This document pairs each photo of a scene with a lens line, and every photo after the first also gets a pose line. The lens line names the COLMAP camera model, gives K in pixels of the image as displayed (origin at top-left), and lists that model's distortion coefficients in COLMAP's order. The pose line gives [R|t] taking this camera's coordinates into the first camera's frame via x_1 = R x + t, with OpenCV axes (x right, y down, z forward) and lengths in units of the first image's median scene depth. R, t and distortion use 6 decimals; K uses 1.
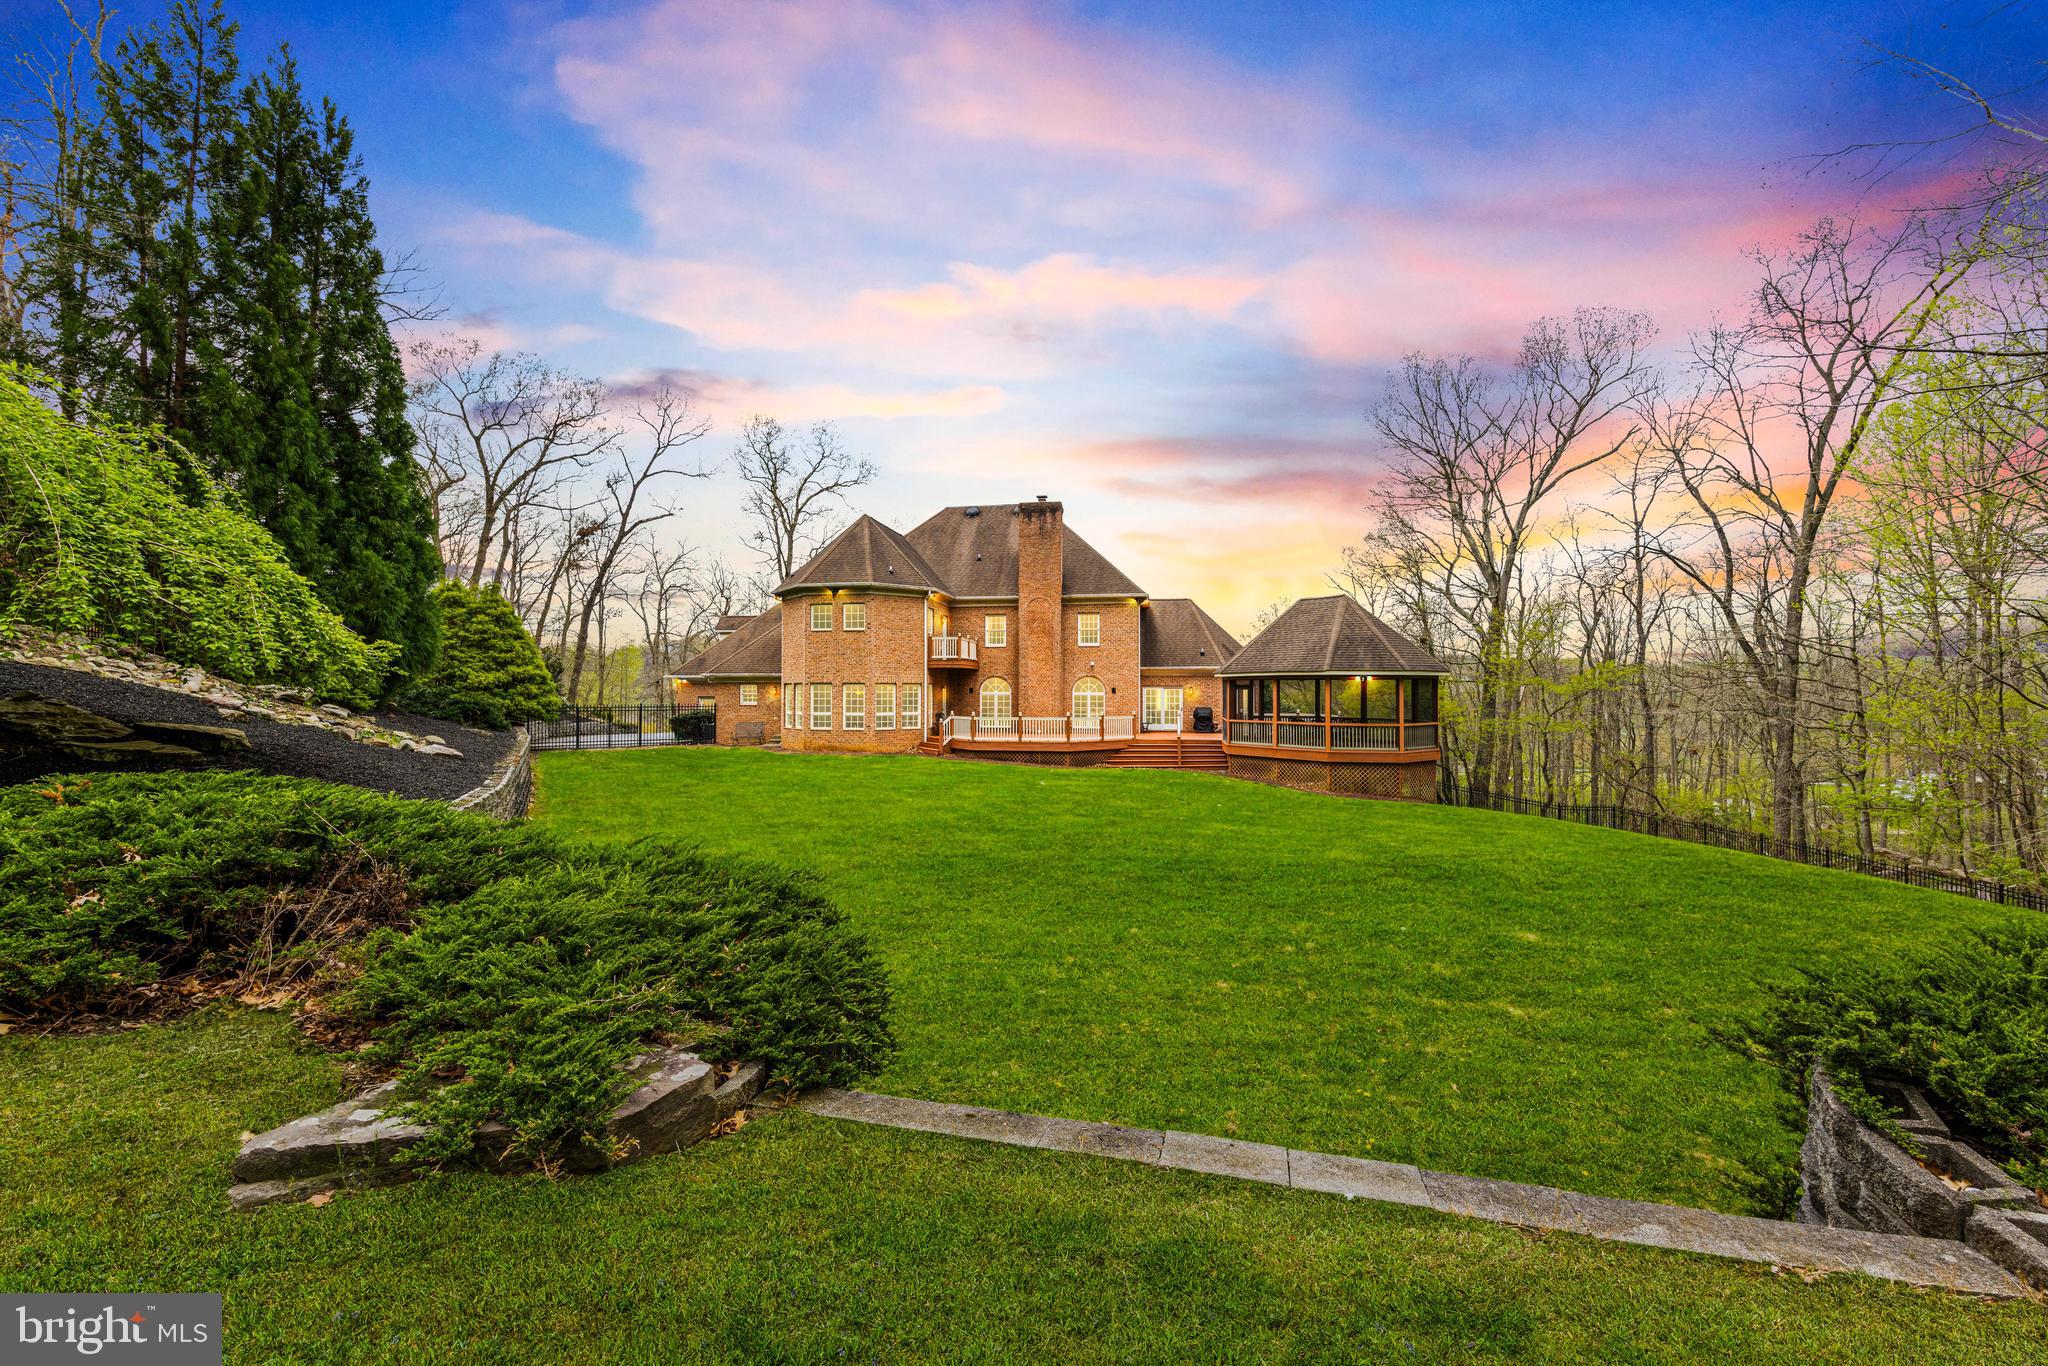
lens RADIAL K [[842.7, 0, 1028.6], [0, 842.7, 679.3], [0, 0, 1]] dist [-0.000901, 0.000703]
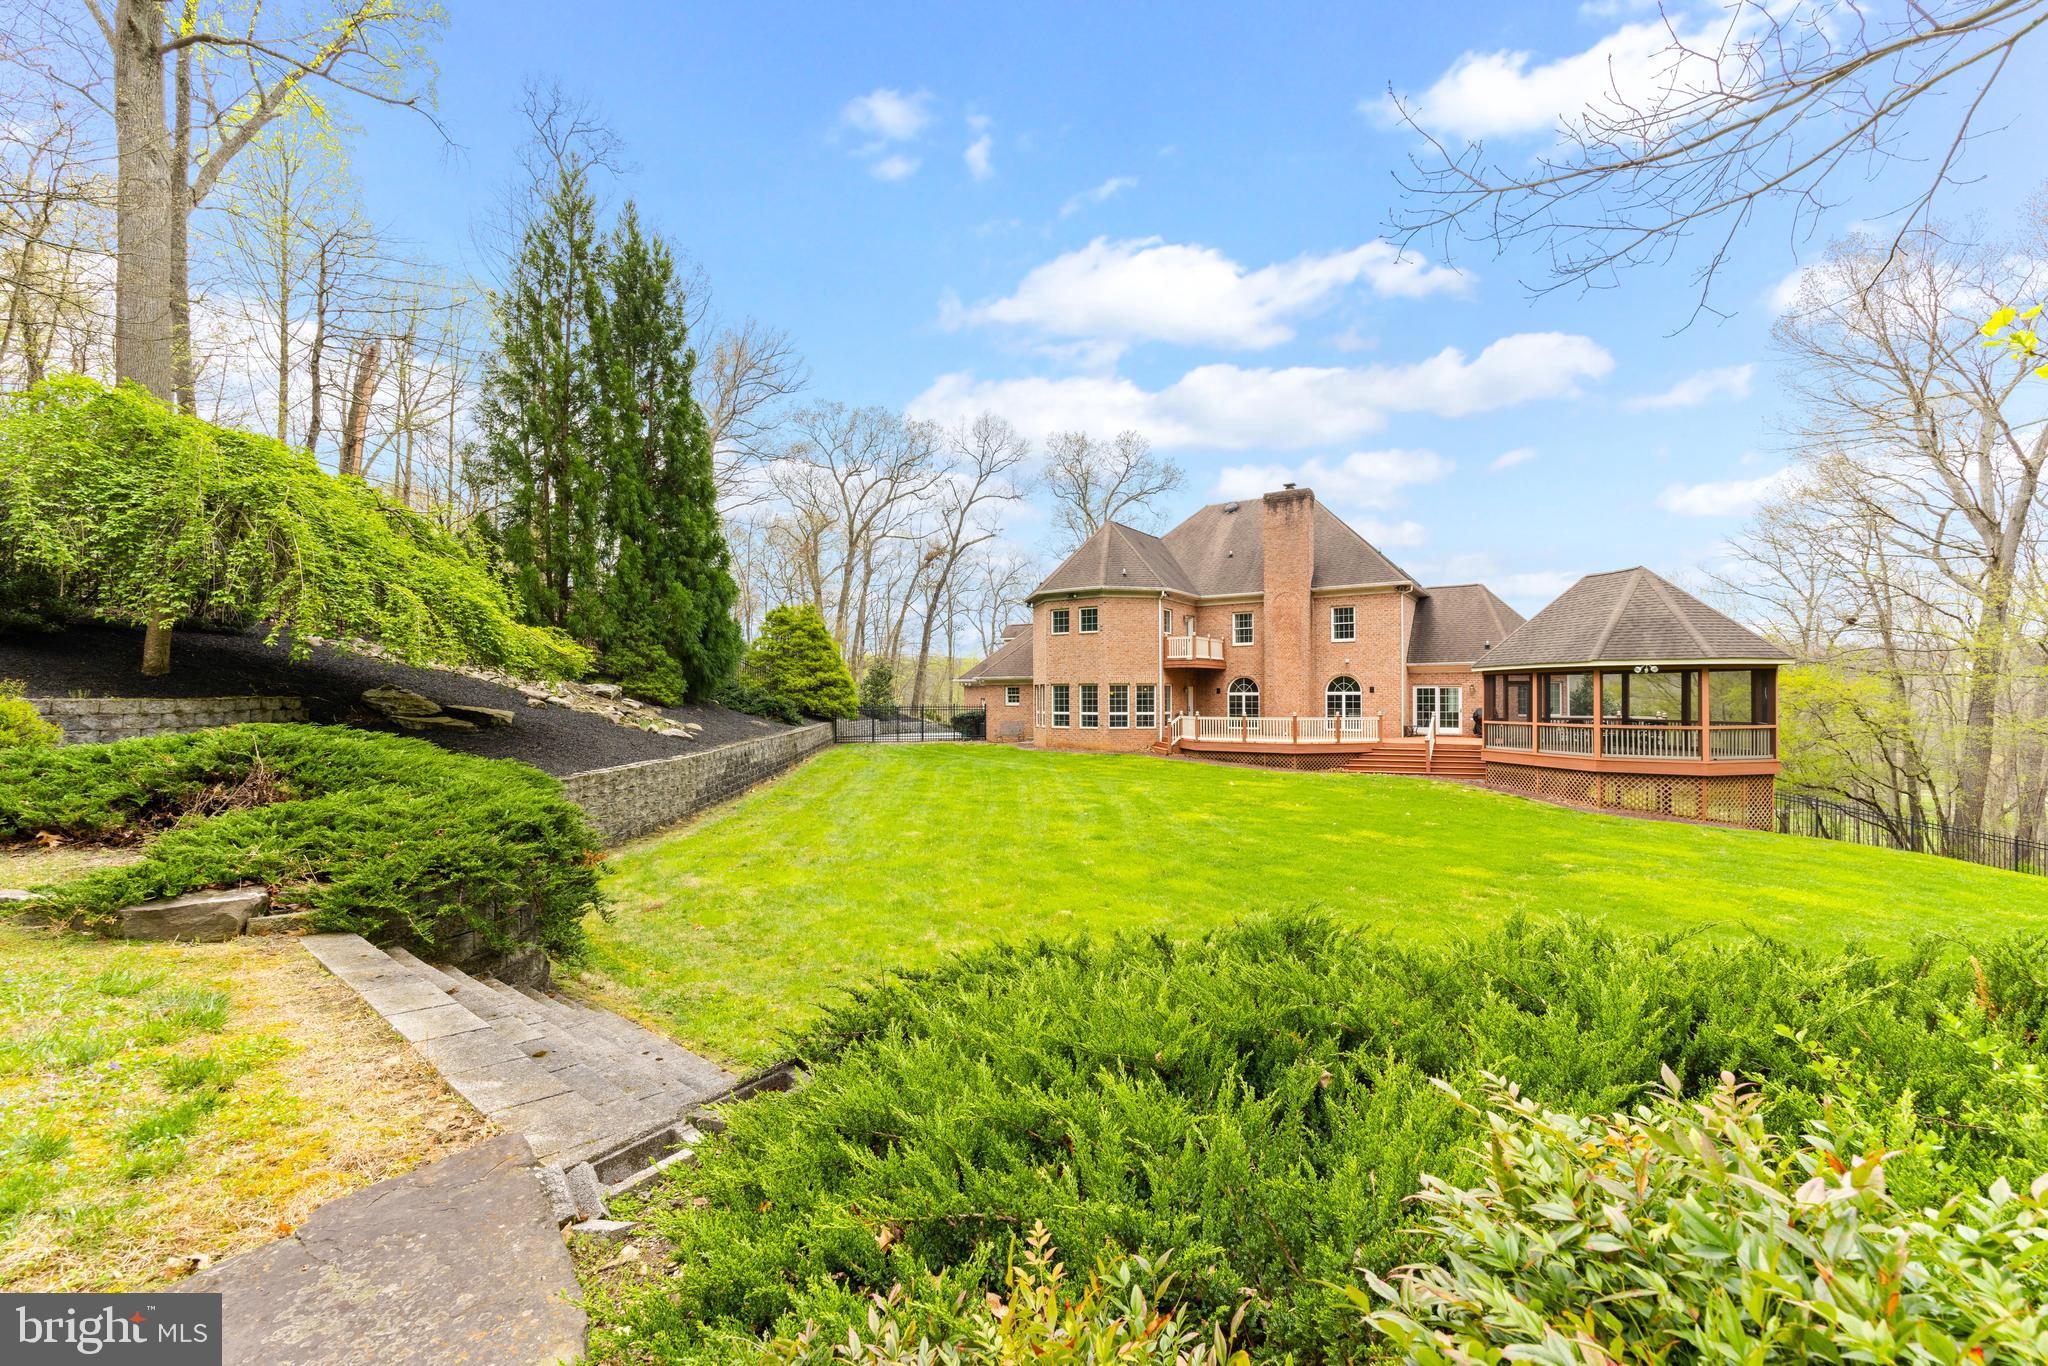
lens RADIAL K [[842.7, 0, 1024.8], [0, 842.7, 697.7], [0, 0, 1]] dist [-0.000901, 0.000703]
pose [[0.912012, -0.002536, -0.410155, 0.143479], [0.008355, 0.999888, 0.012396, 0.008208], [0.410078, -0.014732, 0.911932, 0.017640]]
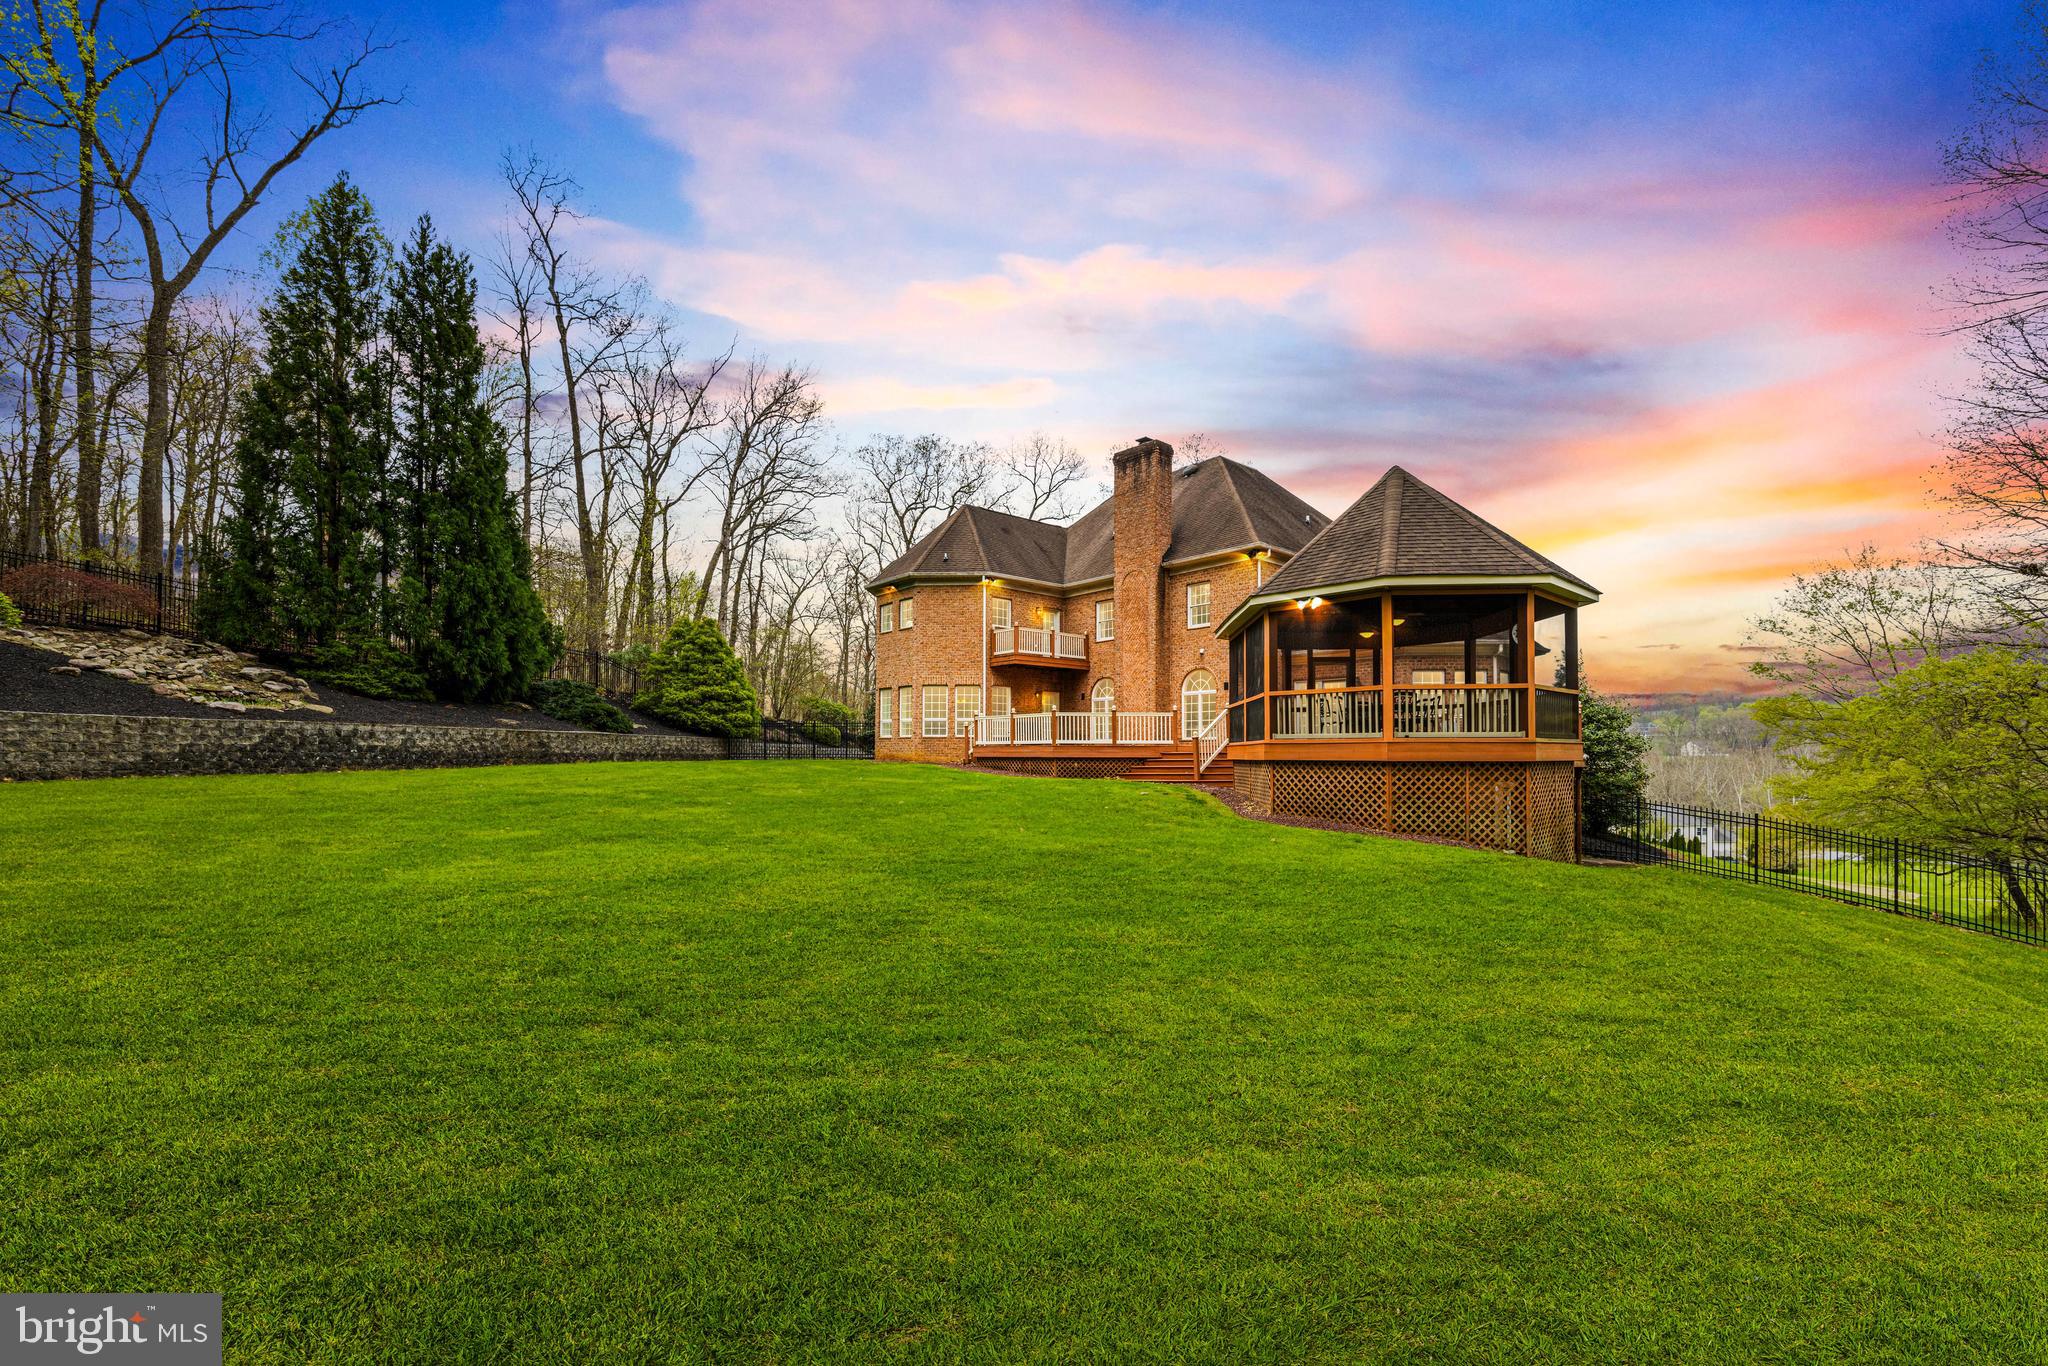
lens RADIAL K [[842.7, 0, 1031.1], [0, 842.7, 740.3], [0, 0, 1]] dist [-0.000901, 0.000703]
pose [[0.773616, -0.010241, -0.633572, 0.463408], [0.010329, 0.999940, -0.003550, 0.066363], [0.633570, -0.003798, 0.773676, 0.365200]]
